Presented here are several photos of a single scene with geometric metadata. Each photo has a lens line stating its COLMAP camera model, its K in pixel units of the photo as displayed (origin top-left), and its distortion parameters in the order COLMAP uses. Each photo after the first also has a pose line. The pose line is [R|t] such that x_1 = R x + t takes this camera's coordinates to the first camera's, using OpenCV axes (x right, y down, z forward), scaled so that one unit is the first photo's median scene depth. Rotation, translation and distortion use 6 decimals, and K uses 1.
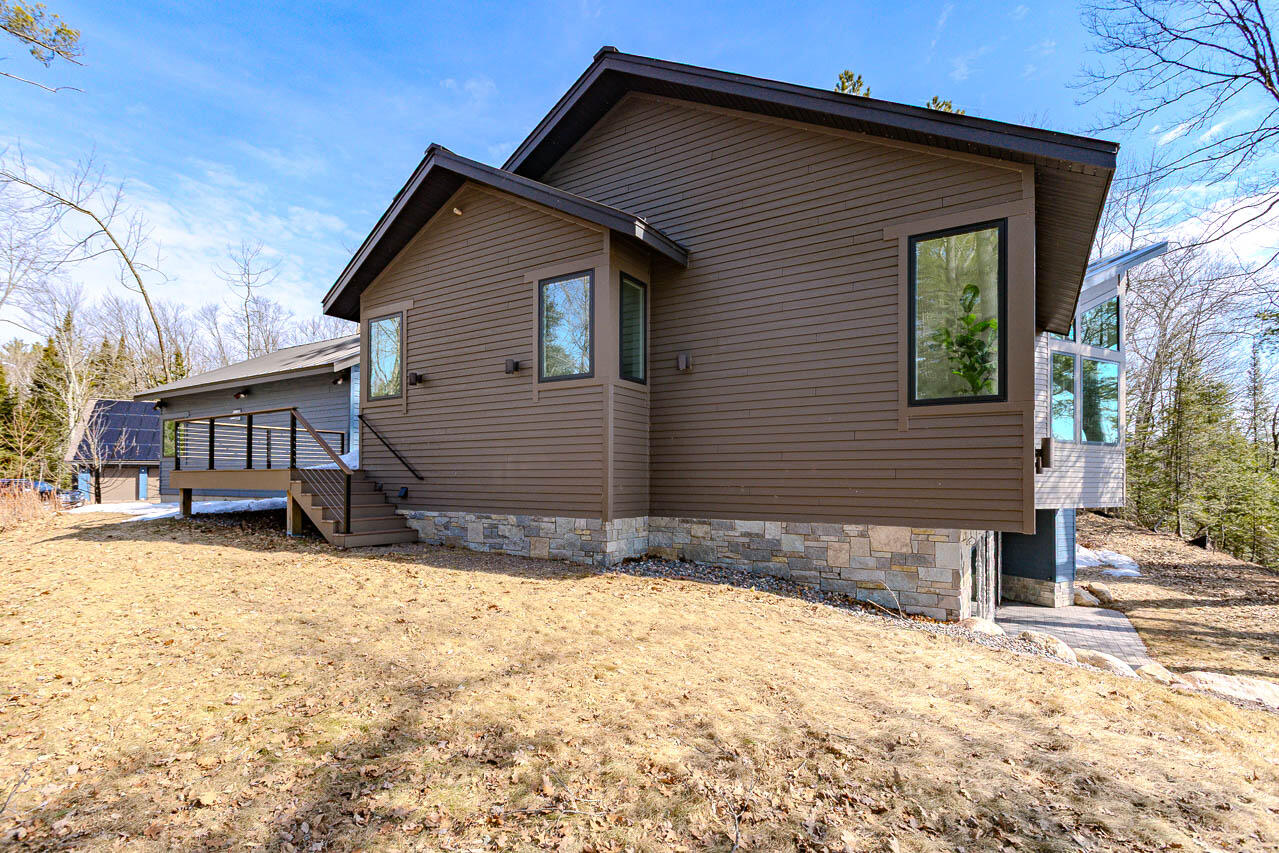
lens RADIAL K [[619.7, 0, 651.0], [0, 619.7, 476.2], [0, 0, 1]] dist [0.002440, 0.001633]
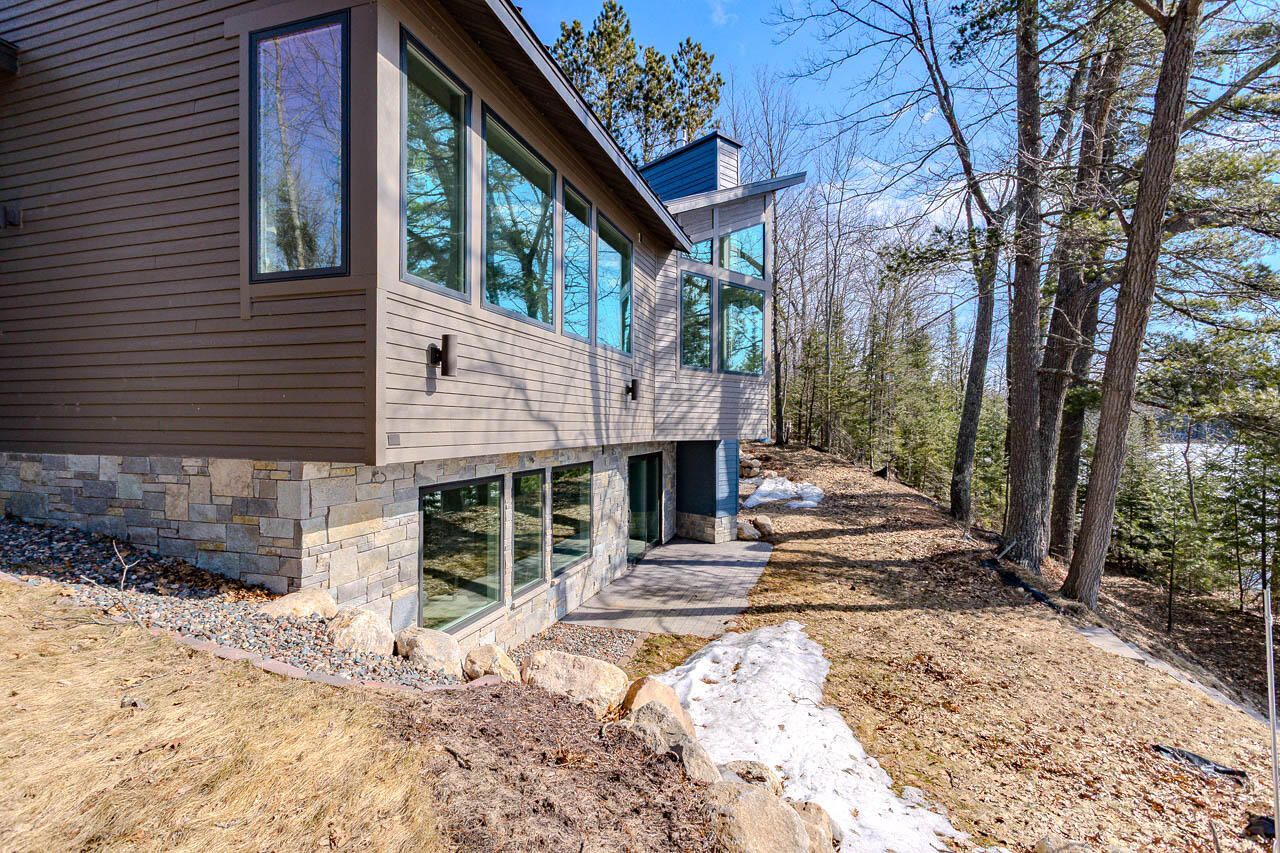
lens RADIAL K [[620.2, 0, 635.5], [0, 620.2, 426.2], [0, 0, 1]] dist [0.002440, 0.001633]
pose [[0.965733, -0.000606, 0.259536, 0.324591], [-0.003114, 0.999898, 0.013921, 0.017090], [-0.259518, -0.014252, 0.965633, 0.113173]]
